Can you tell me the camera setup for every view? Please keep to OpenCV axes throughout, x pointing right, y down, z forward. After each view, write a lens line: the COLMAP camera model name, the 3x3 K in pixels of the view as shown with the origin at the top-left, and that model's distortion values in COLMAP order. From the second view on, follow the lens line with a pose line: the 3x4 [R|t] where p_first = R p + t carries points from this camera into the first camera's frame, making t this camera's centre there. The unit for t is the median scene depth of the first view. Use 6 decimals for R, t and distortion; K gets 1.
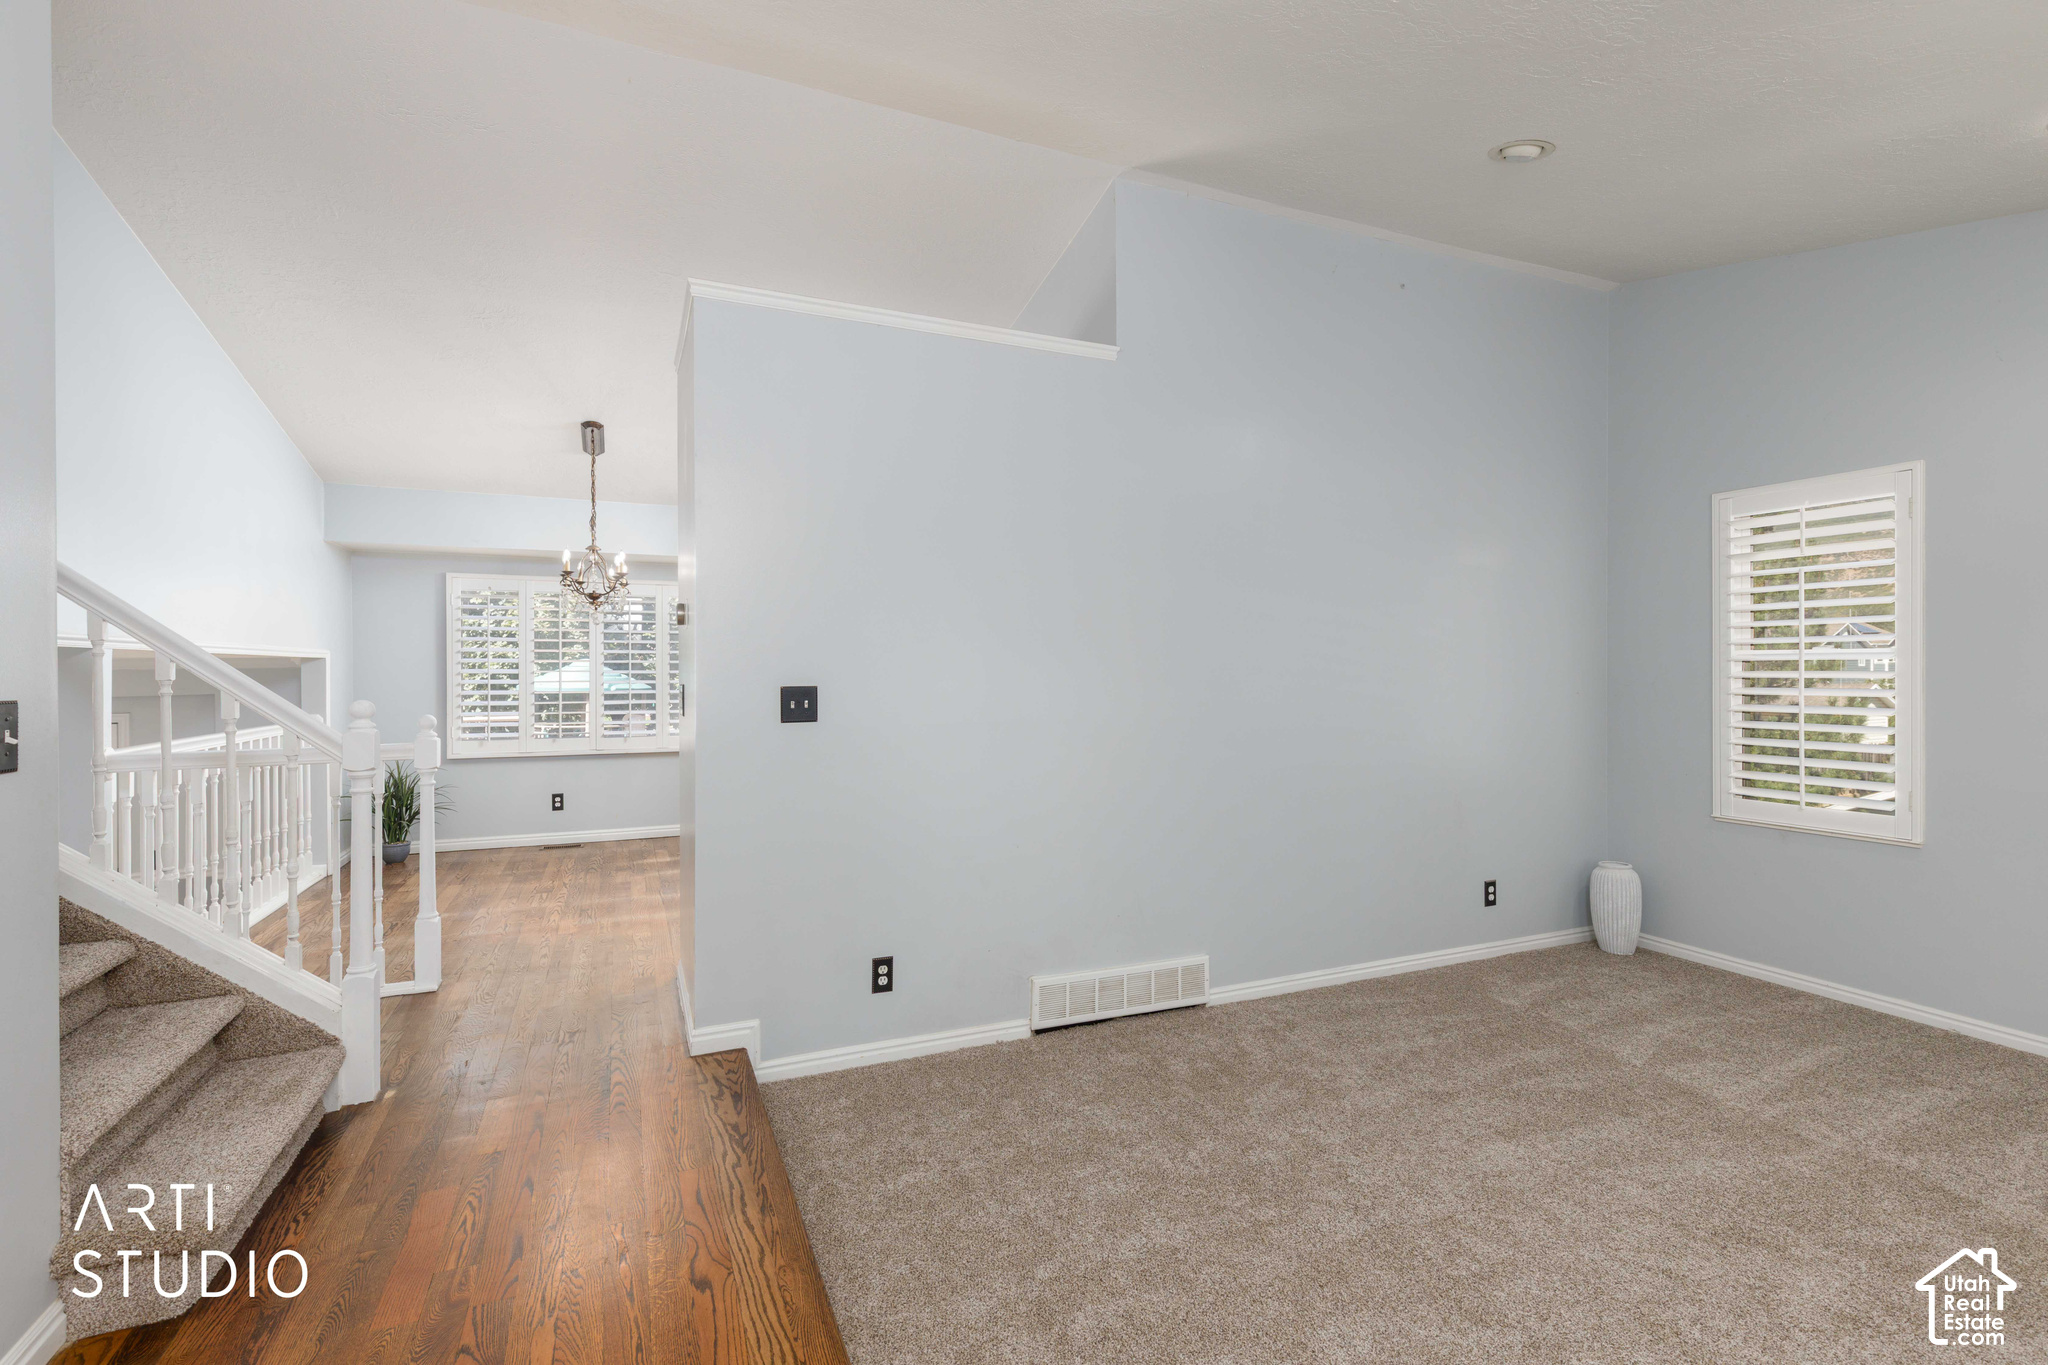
lens RADIAL K [[922.1, 0, 1026.9], [0, 922.1, 677.8], [0, 0, 1]] dist [-0.002375, 0.002340]
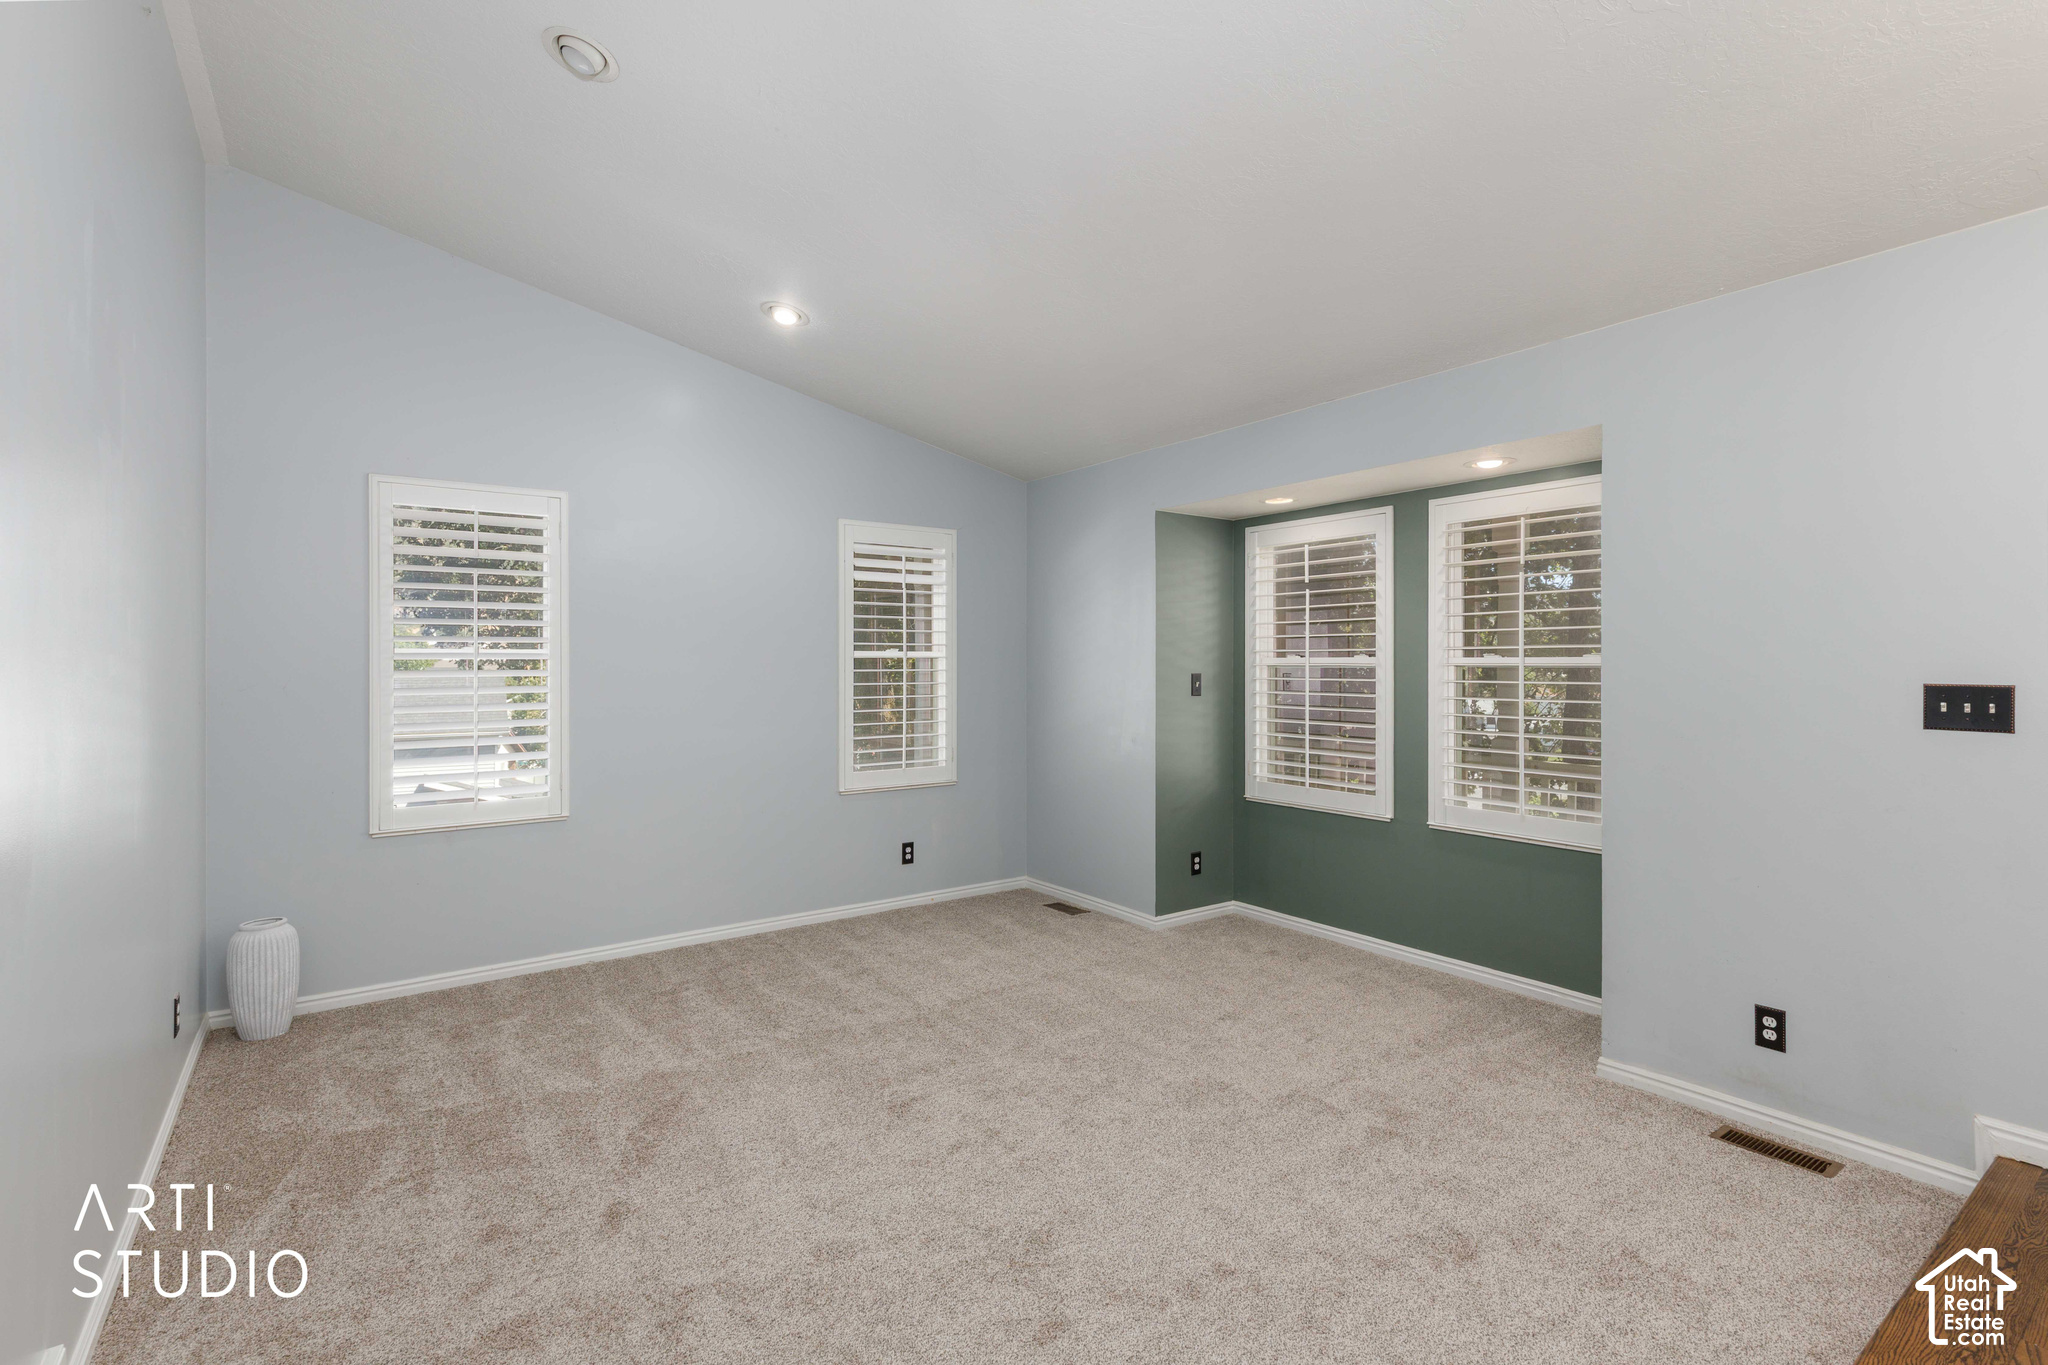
lens RADIAL K [[922.1, 0, 1032.0], [0, 922.1, 671.9], [0, 0, 1]] dist [-0.002375, 0.002340]
pose [[-0.226528, 0.001722, 0.974003, -0.328881], [0.011817, 0.999930, 0.000980, 0.001157], [-0.973933, 0.011732, -0.226533, 0.705672]]
